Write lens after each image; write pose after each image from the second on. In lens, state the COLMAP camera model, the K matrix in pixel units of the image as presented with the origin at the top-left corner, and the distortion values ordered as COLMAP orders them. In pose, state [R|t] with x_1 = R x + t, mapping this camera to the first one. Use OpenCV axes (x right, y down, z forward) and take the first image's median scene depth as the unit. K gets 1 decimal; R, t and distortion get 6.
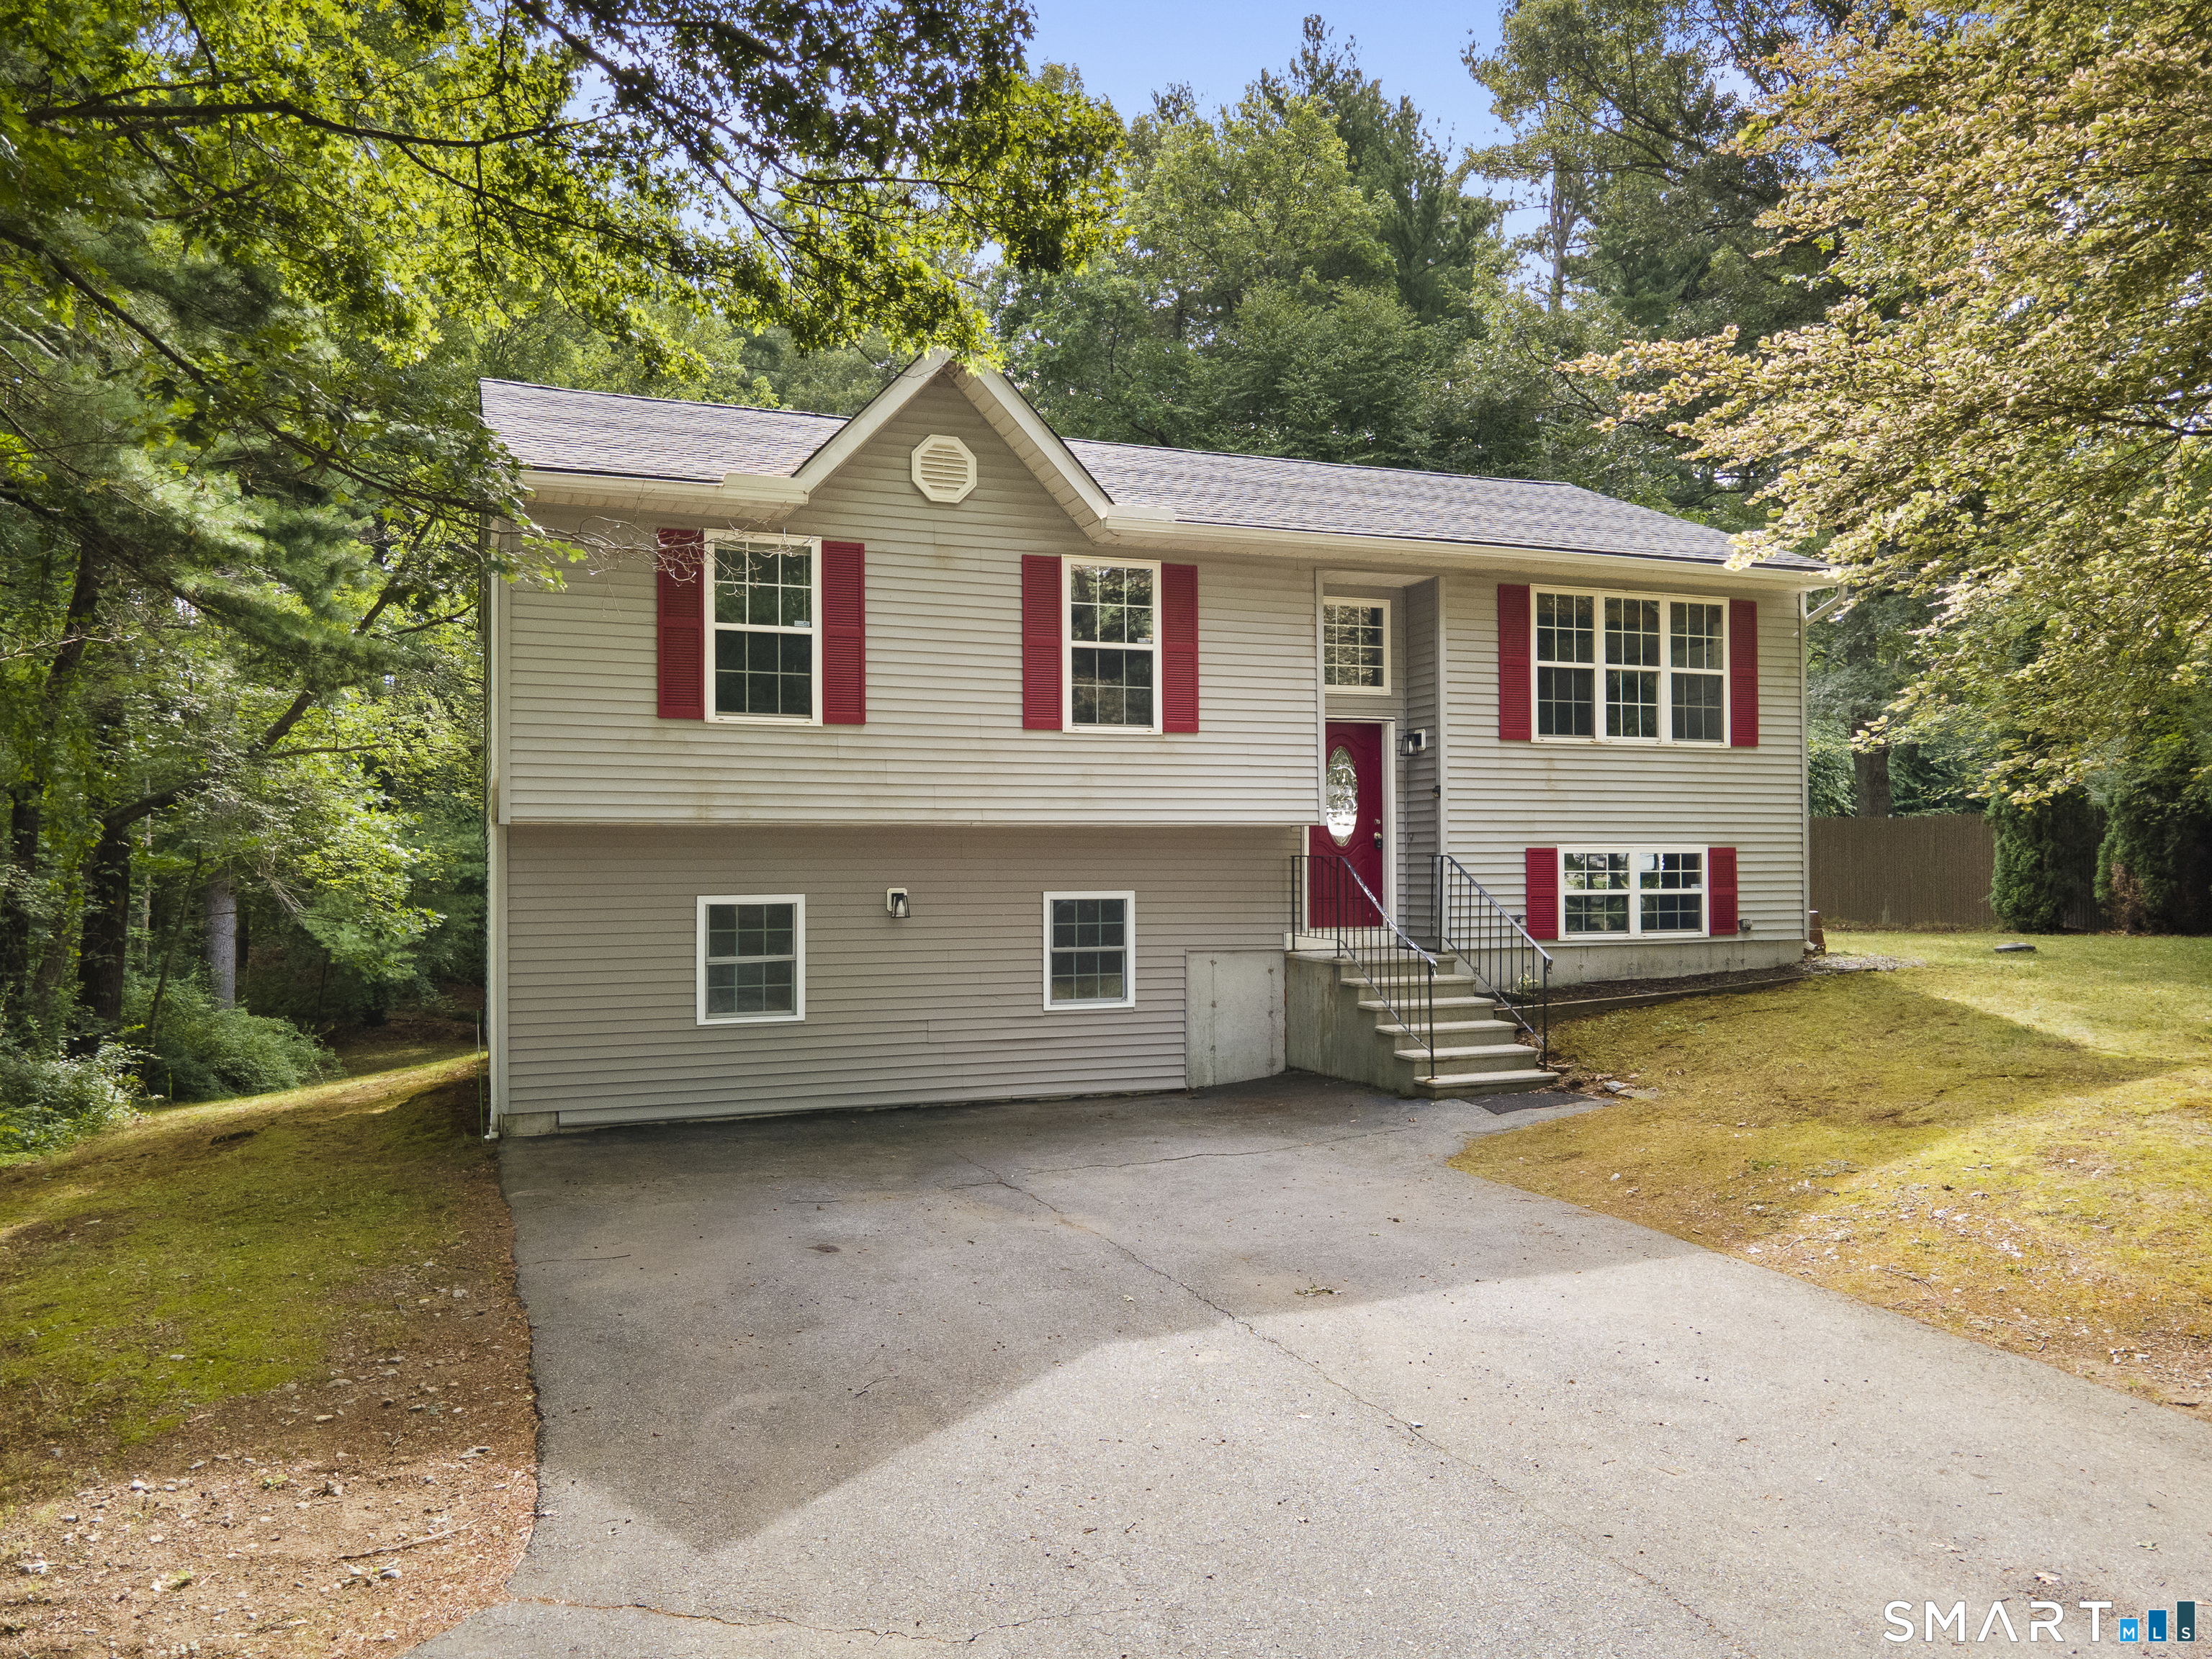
lens RADIAL K [[1633.5, 0, 1106.0], [0, 1633.5, 829.5], [0, 0, 1]] dist [0.034546, 0.004964]
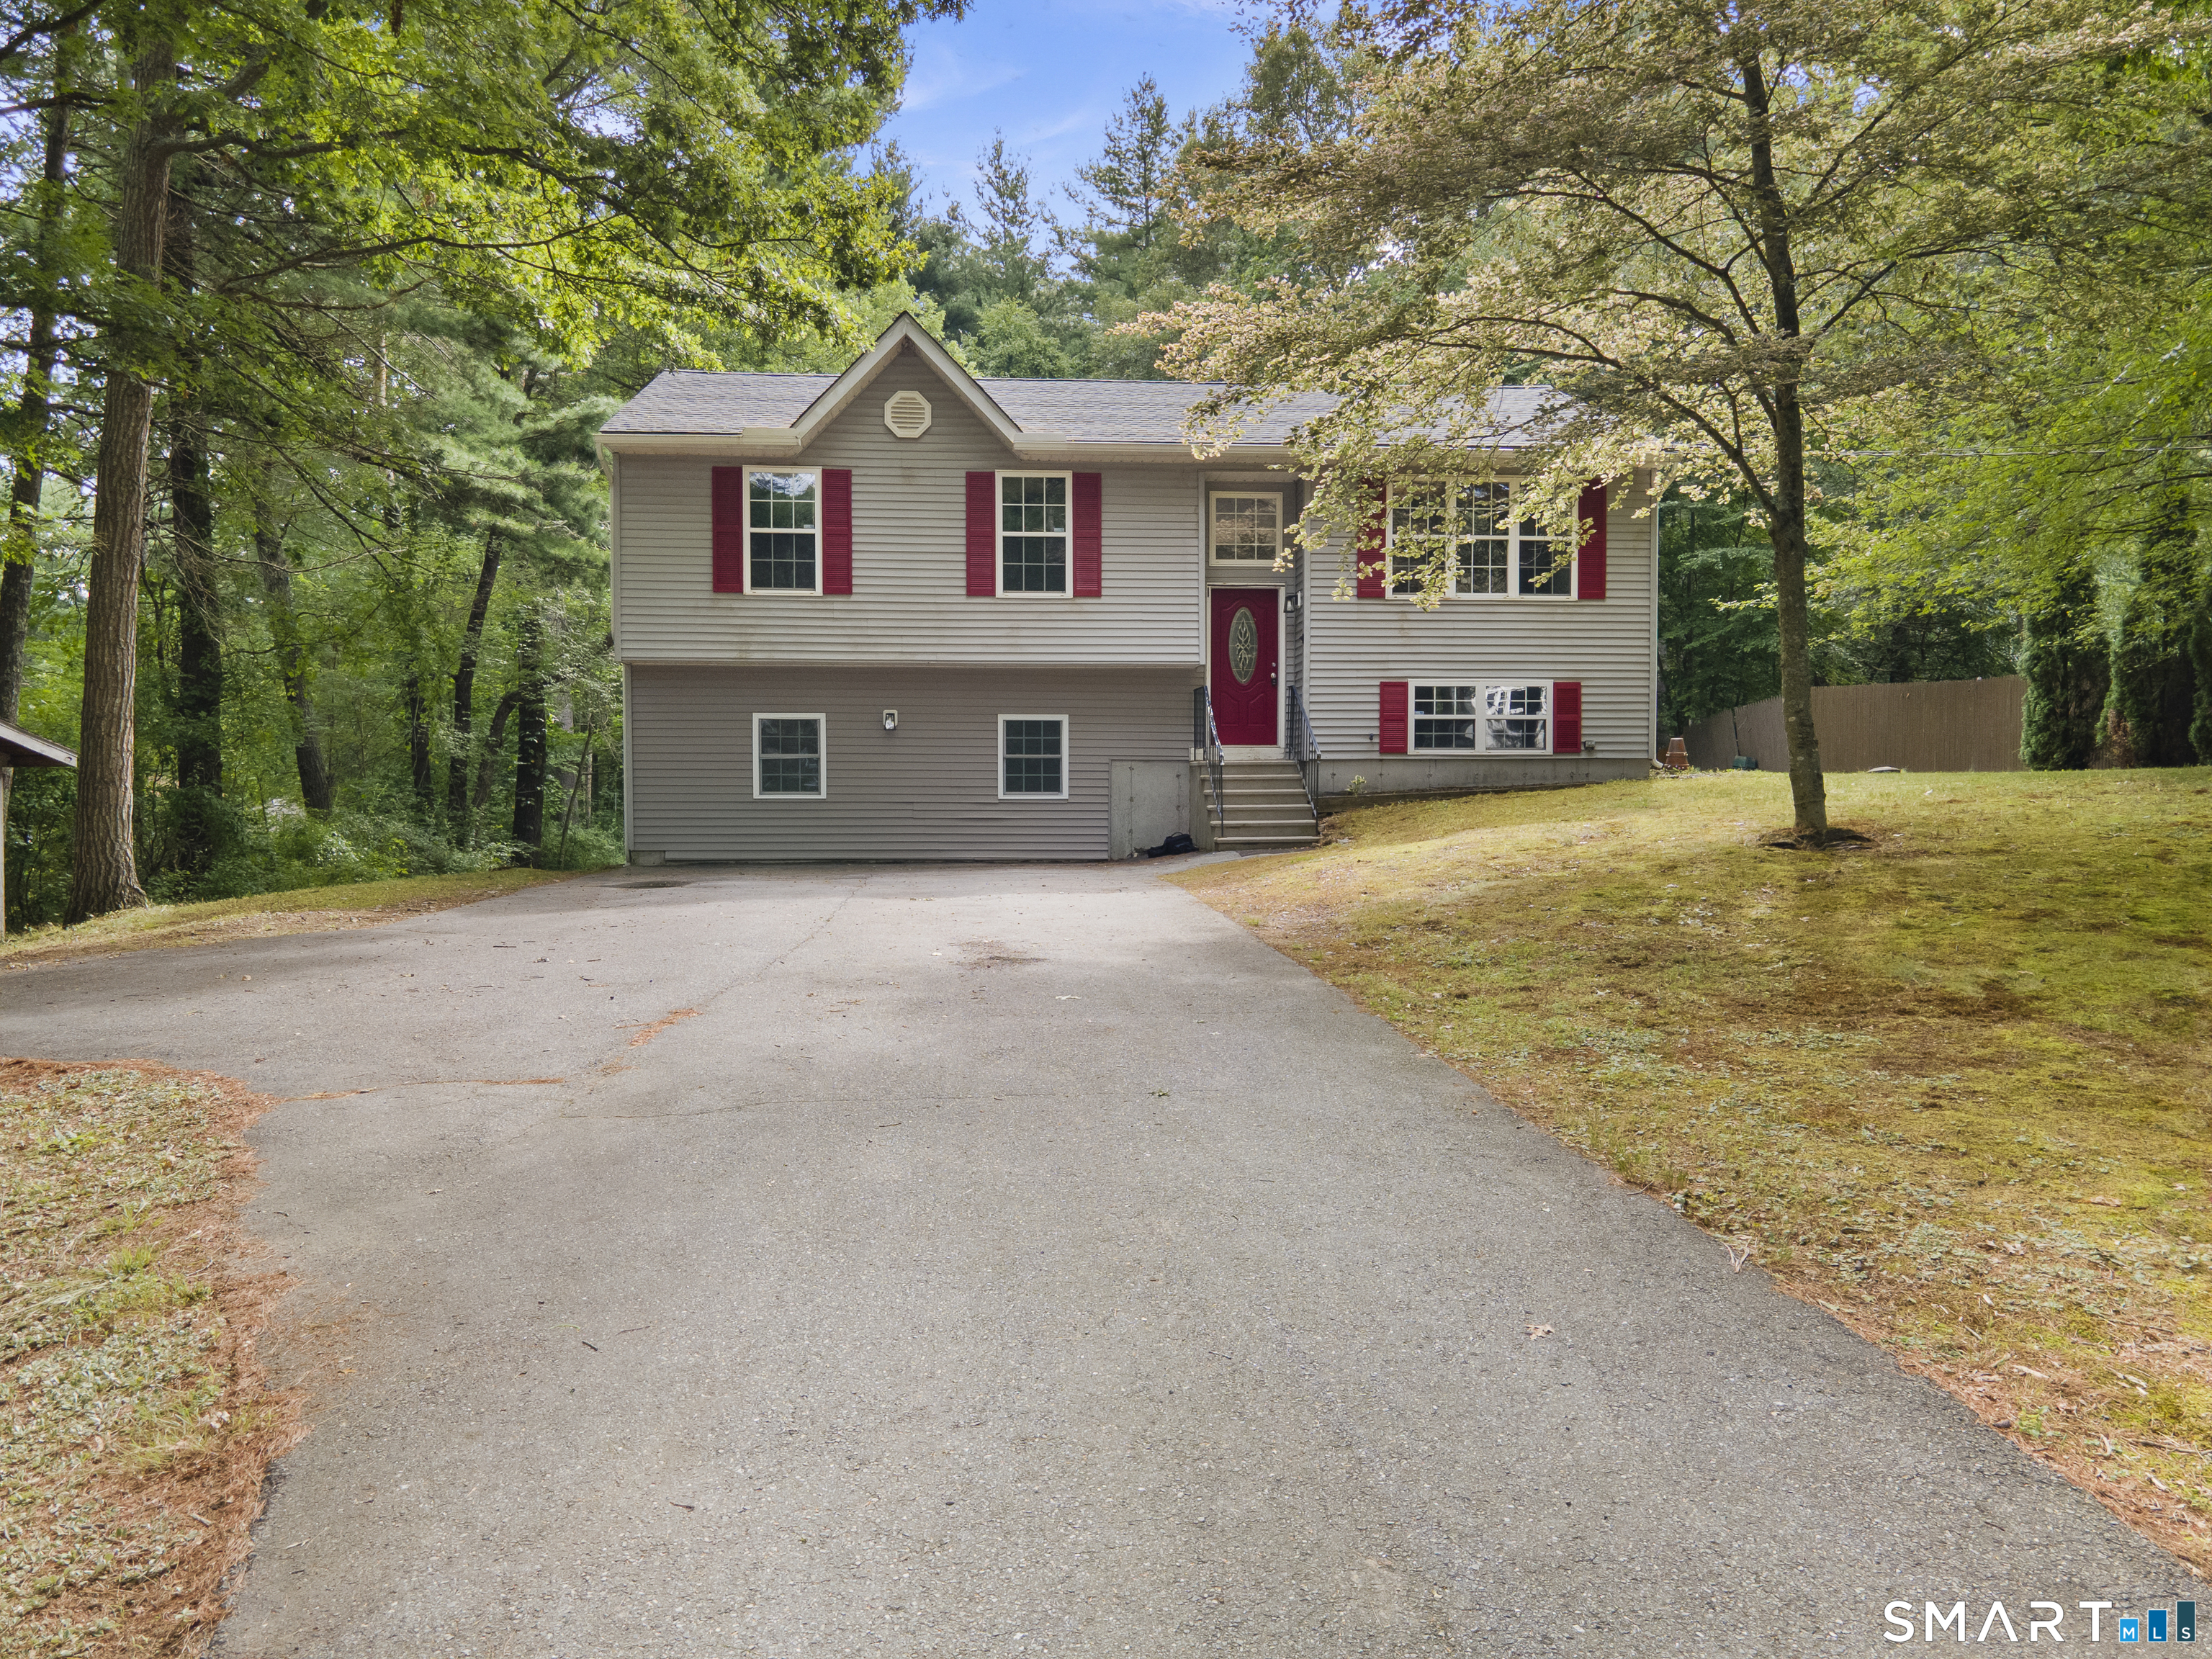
lens RADIAL K [[1633.5, 0, 1106.0], [0, 1633.5, 829.5], [0, 0, 1]] dist [0.034546, 0.004964]
pose [[0.953245, 0.011618, -0.301976, 0.492574], [0.001191, 0.999108, 0.042201, 0.081068], [0.302197, -0.040587, 0.952381, -0.321794]]
